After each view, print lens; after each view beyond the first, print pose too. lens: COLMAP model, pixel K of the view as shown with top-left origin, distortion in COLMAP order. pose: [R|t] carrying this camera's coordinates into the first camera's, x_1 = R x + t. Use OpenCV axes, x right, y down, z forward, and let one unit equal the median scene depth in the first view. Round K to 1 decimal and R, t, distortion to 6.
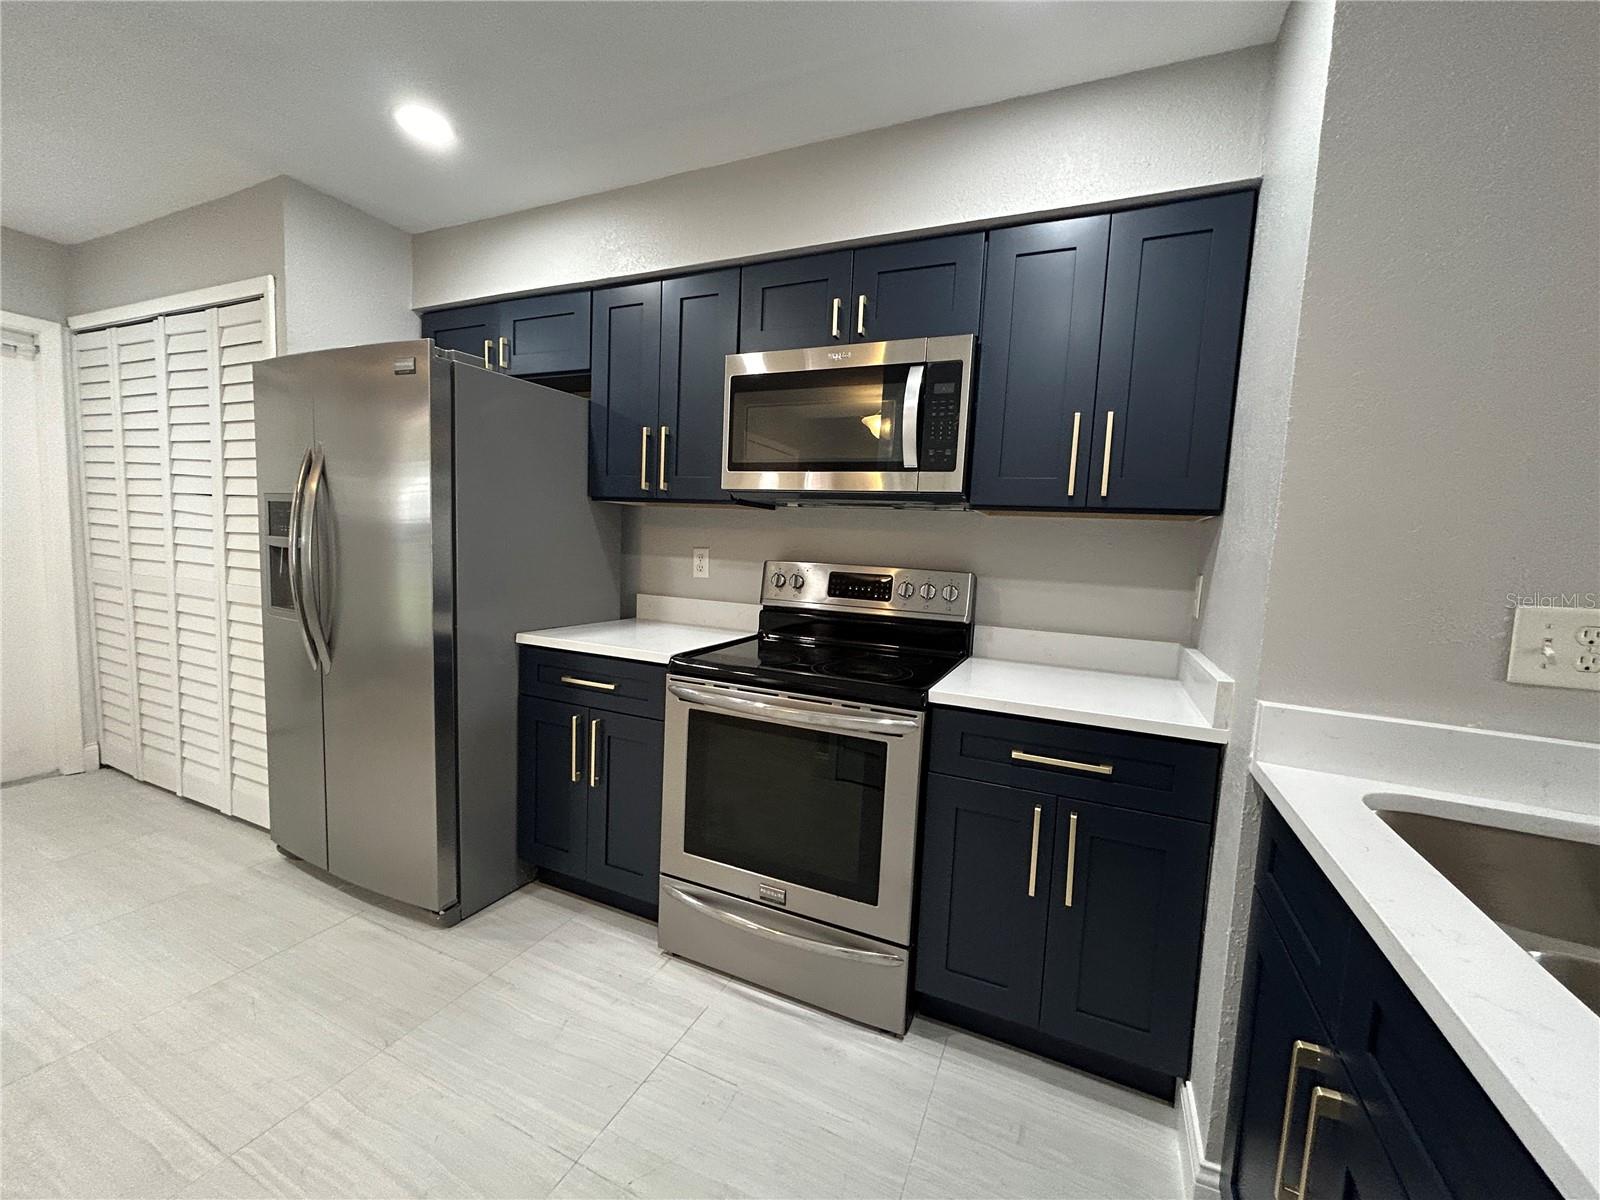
lens RADIAL K [[642.6, 0, 798.8], [0, 642.6, 601.1], [0, 0, 1]] dist [0.000723, 0.000020]
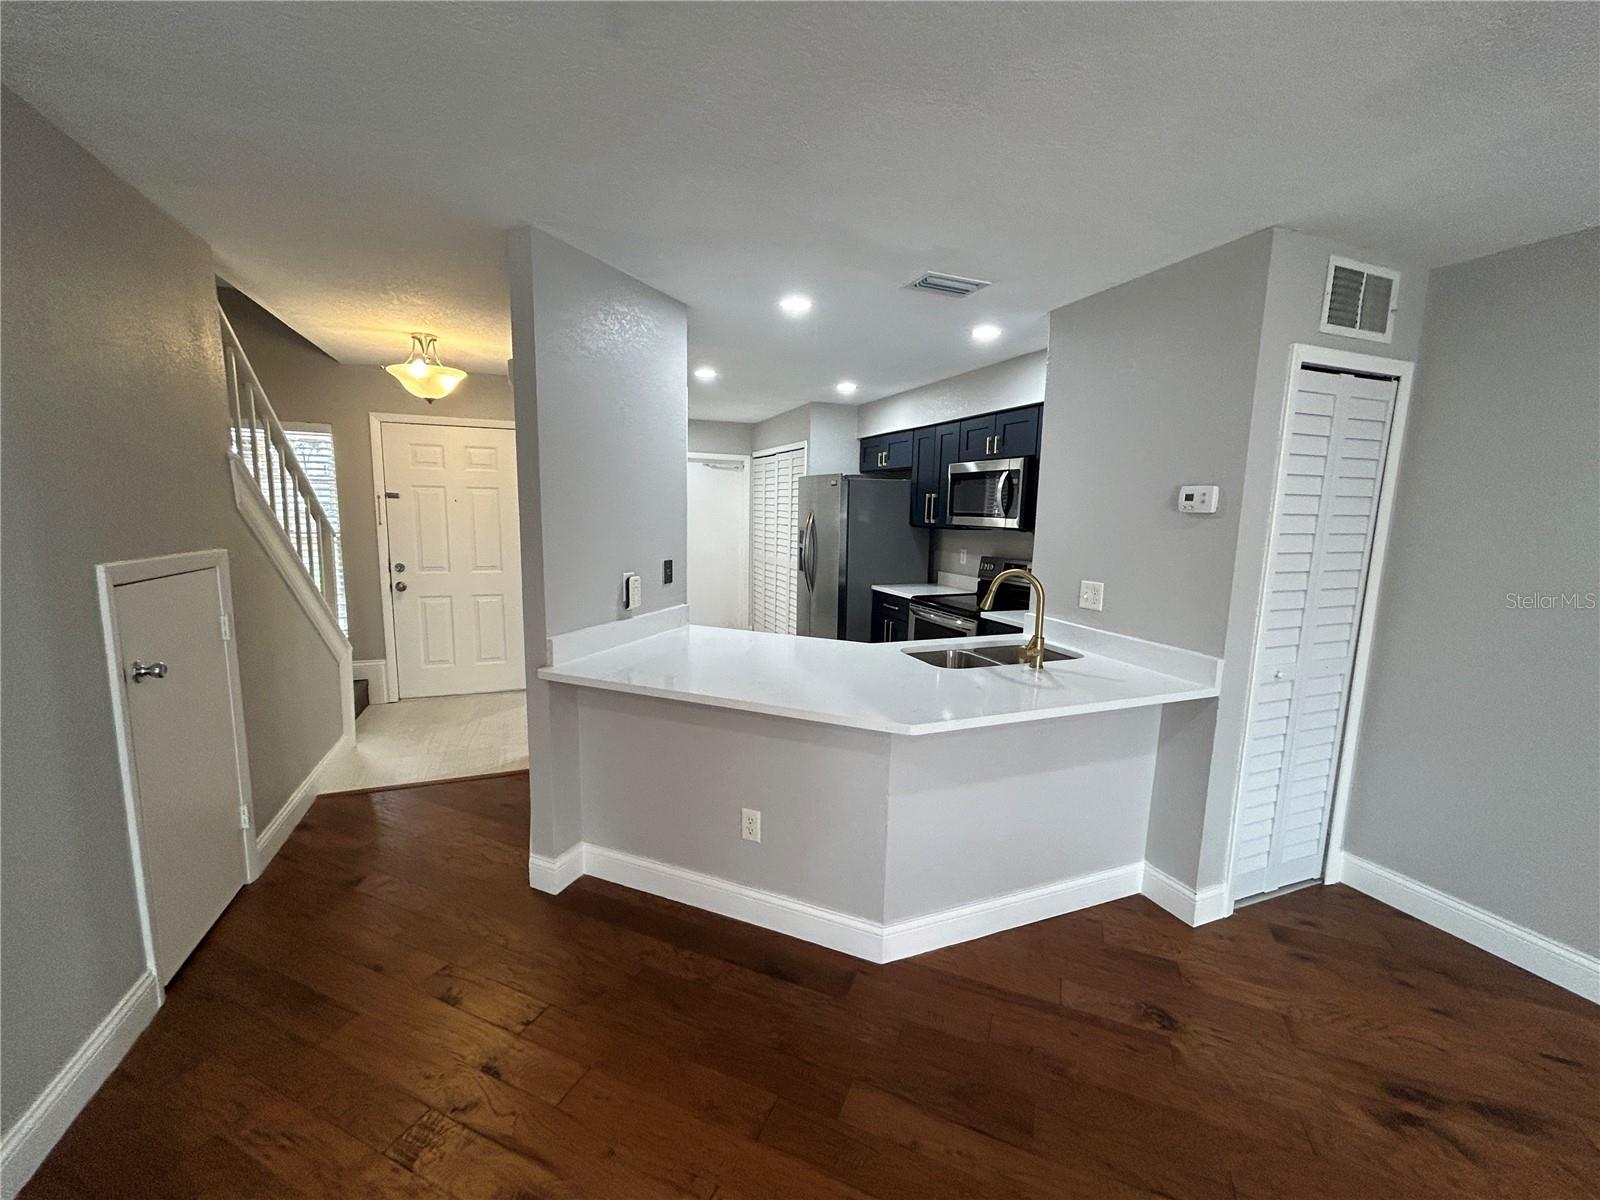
lens RADIAL K [[642.6, 0, 798.8], [0, 642.6, 601.1], [0, 0, 1]] dist [0.000723, 0.000020]
pose [[0.720650, 0.067346, -0.690020, 0.934990], [-0.049907, 0.997728, 0.045256, 0.013706], [0.691500, 0.001823, 0.722374, -0.836455]]
